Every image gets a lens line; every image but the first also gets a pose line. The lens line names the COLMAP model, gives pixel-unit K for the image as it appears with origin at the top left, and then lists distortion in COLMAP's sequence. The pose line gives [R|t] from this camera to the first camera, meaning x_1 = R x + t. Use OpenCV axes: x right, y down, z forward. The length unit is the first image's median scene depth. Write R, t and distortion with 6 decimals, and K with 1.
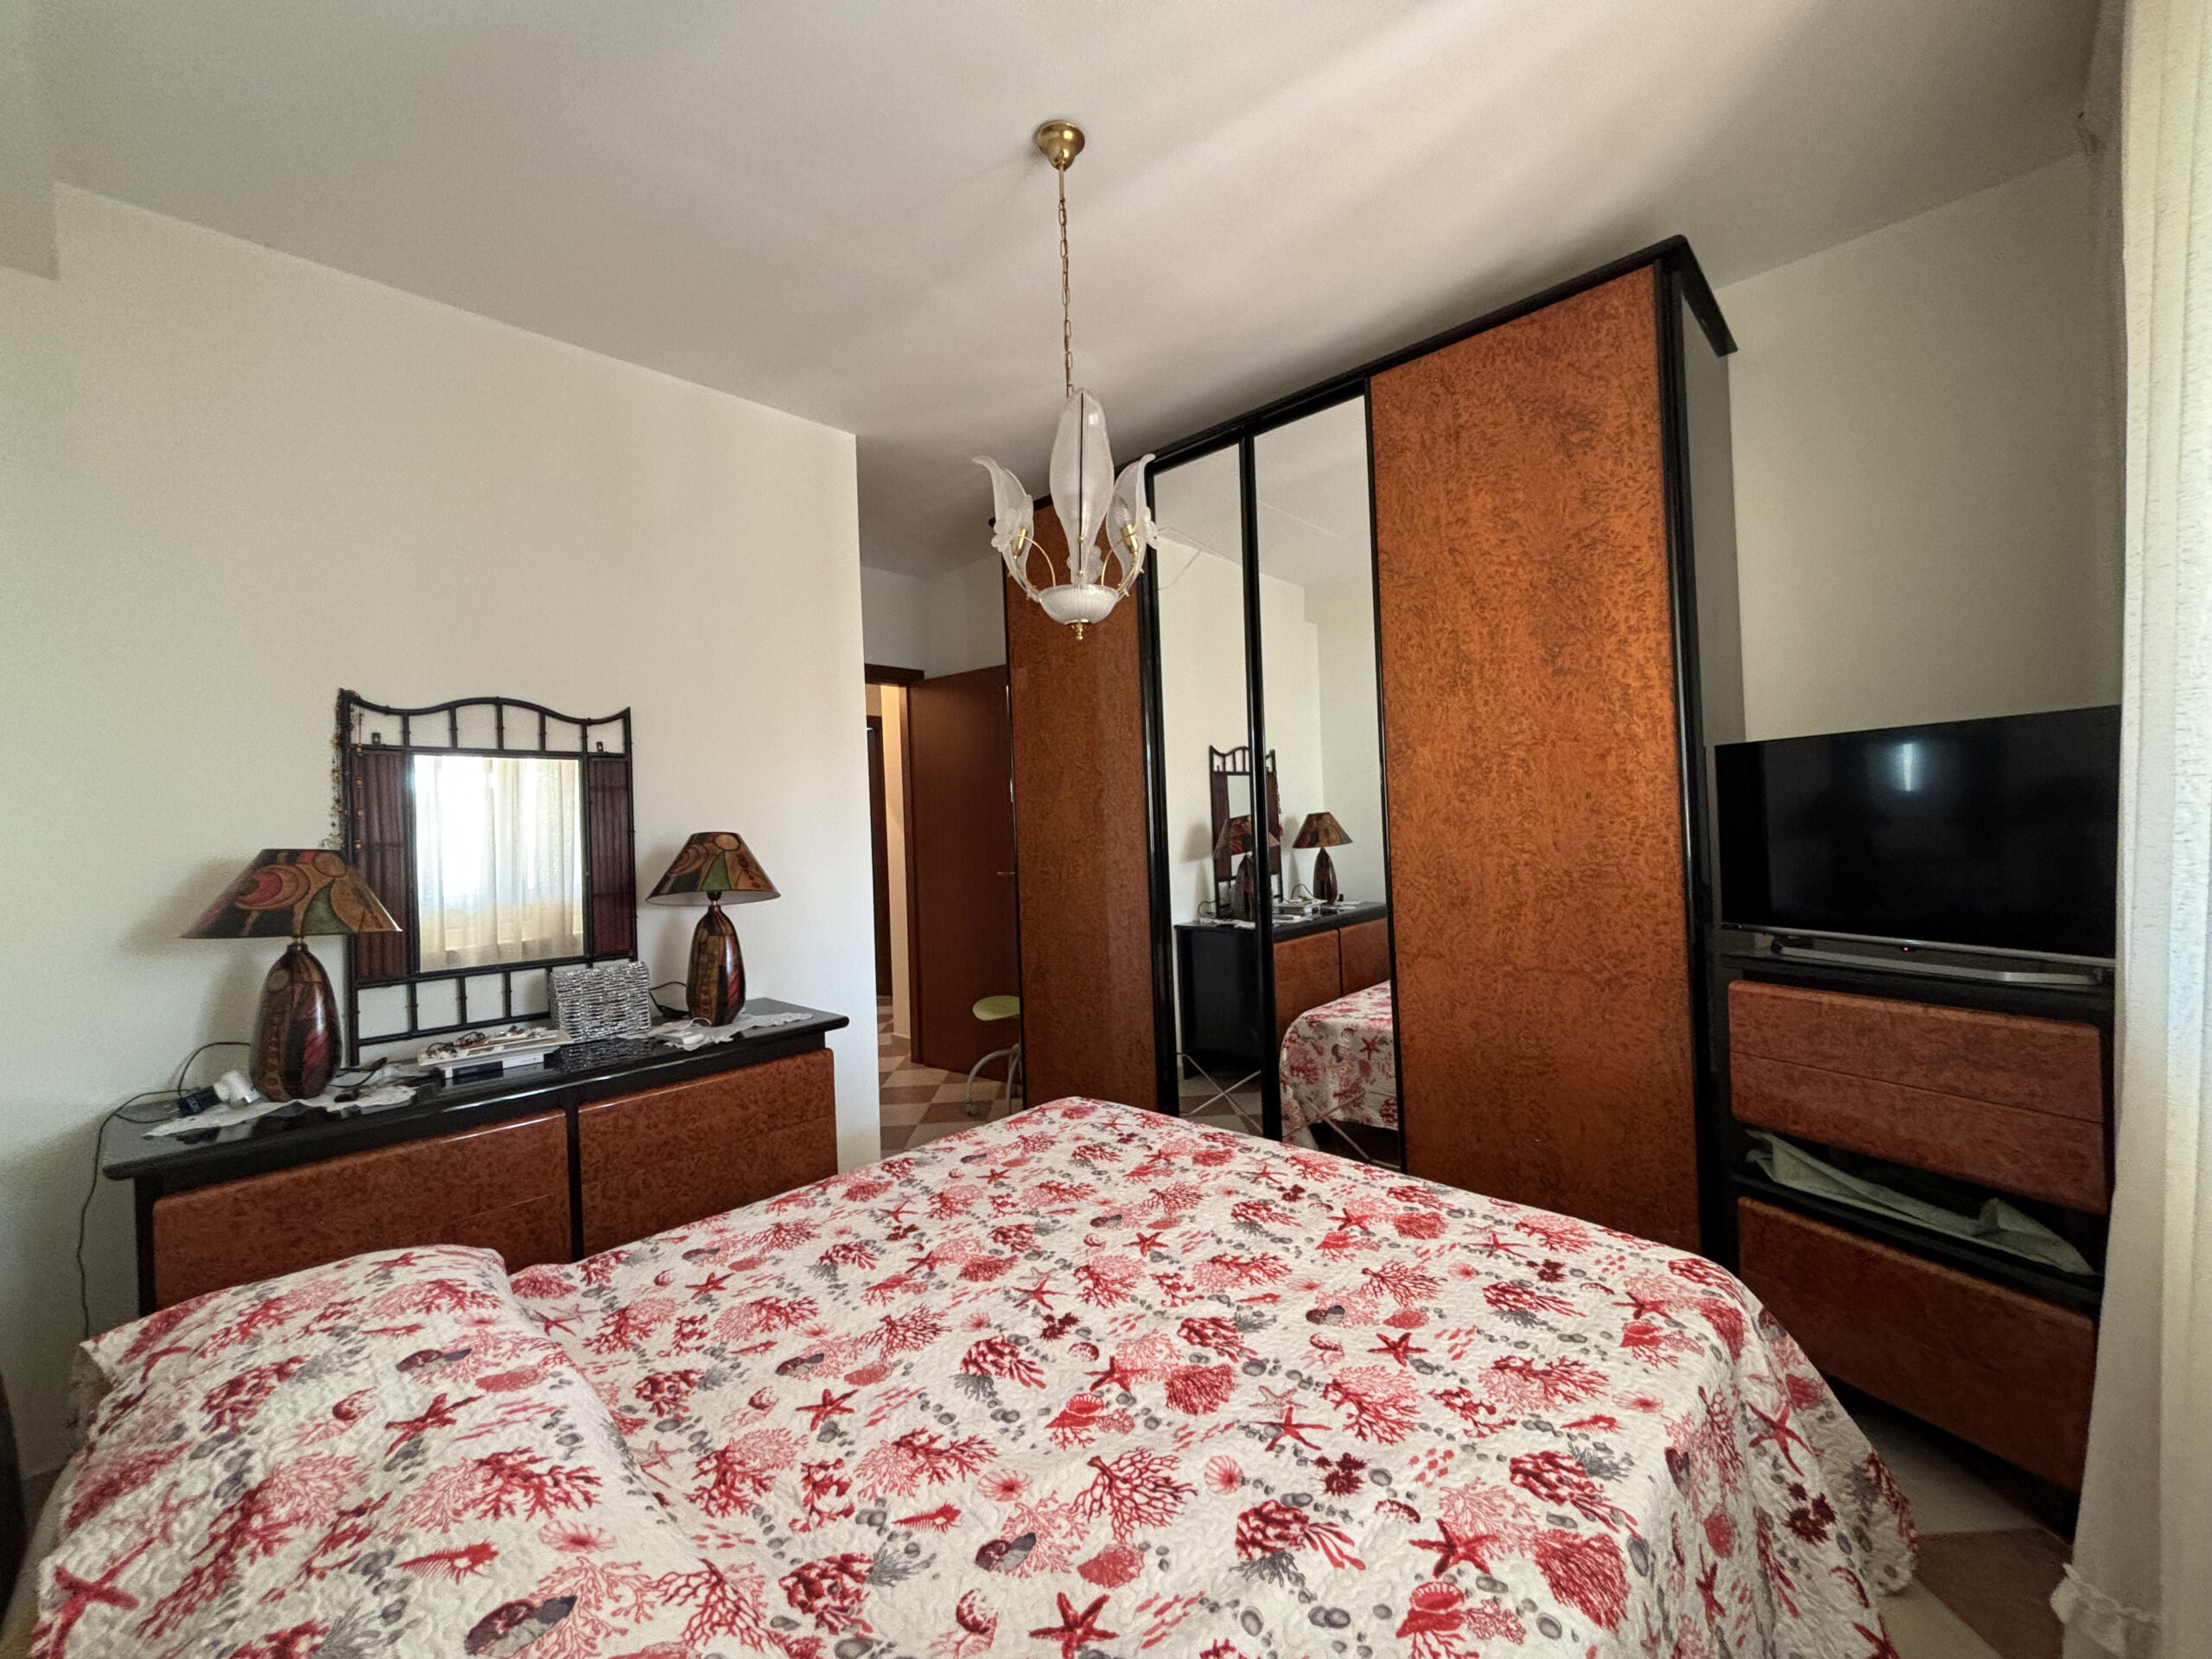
lens RADIAL K [[886.9, 0, 1107.5], [0, 886.9, 821.8], [0, 0, 1]] dist [0.000370, -0.000302]
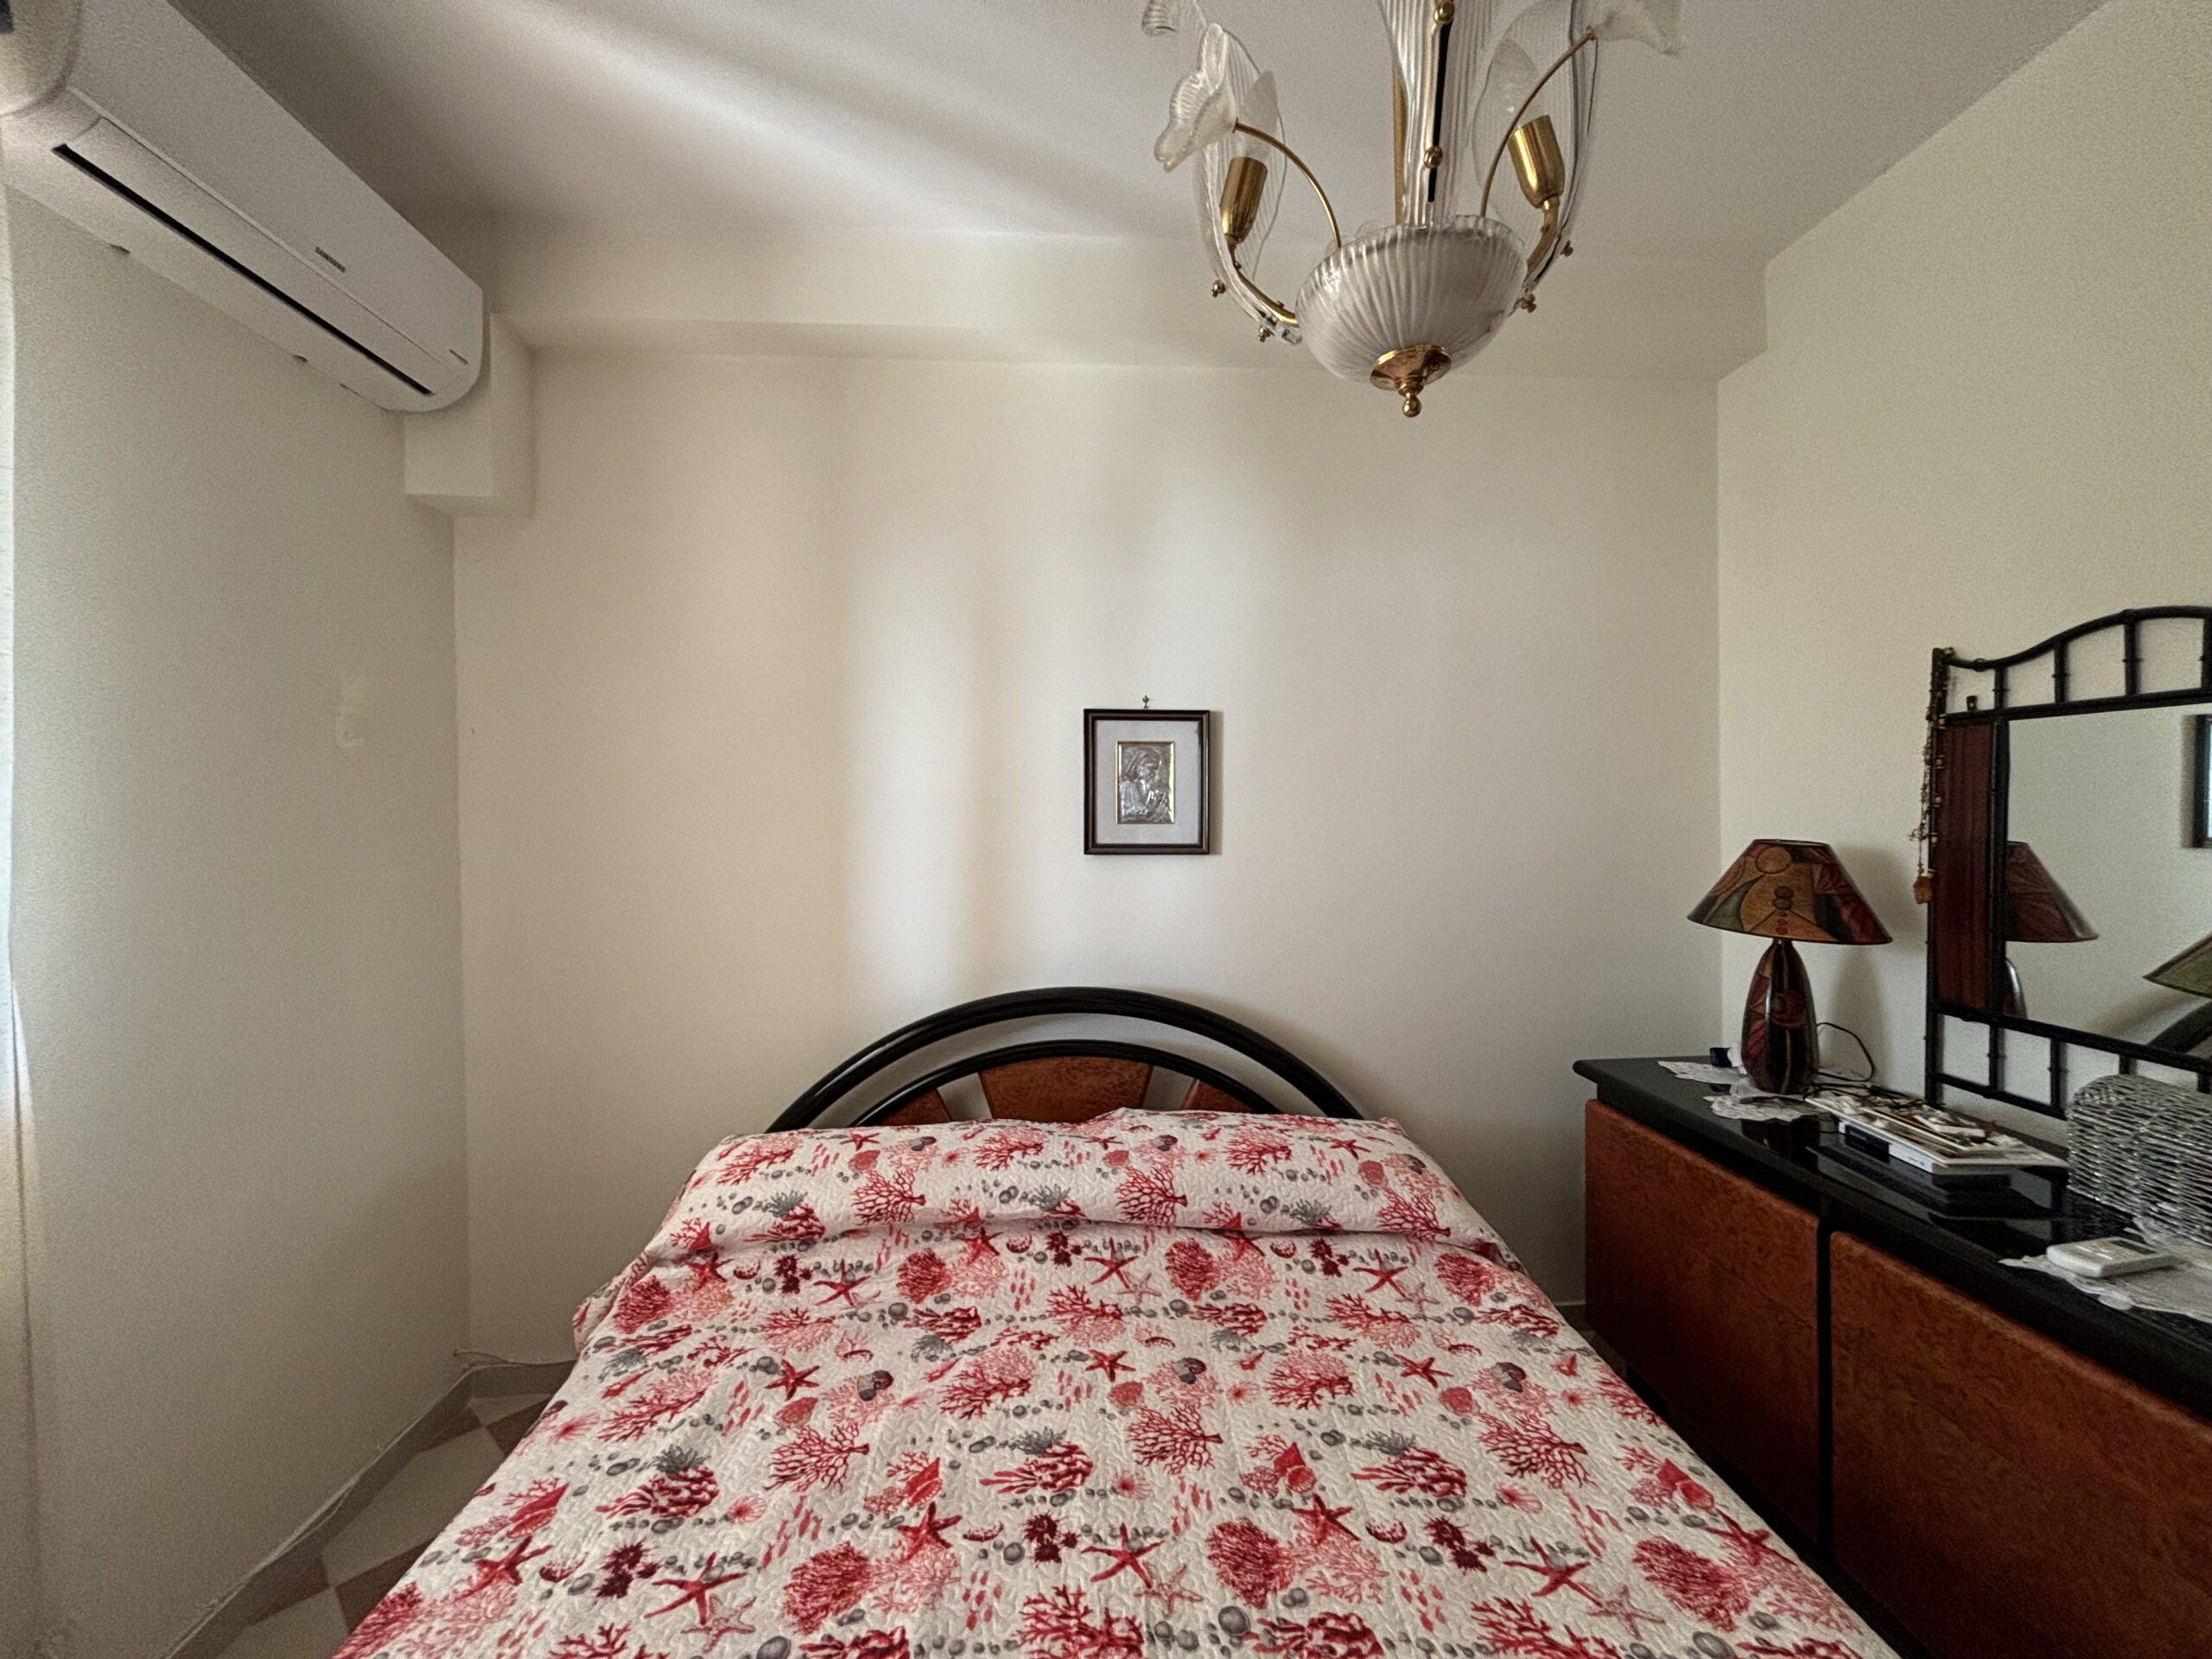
lens RADIAL K [[893.2, 0, 1099.8], [0, 893.2, 820.3], [0, 0, 1]] dist [-0.000719, 0.000090]
pose [[-0.677675, 0.049010, -0.733727, 0.426432], [0.039080, 0.998767, 0.030618, -0.069230], [0.734323, -0.007925, -0.678754, 1.484272]]
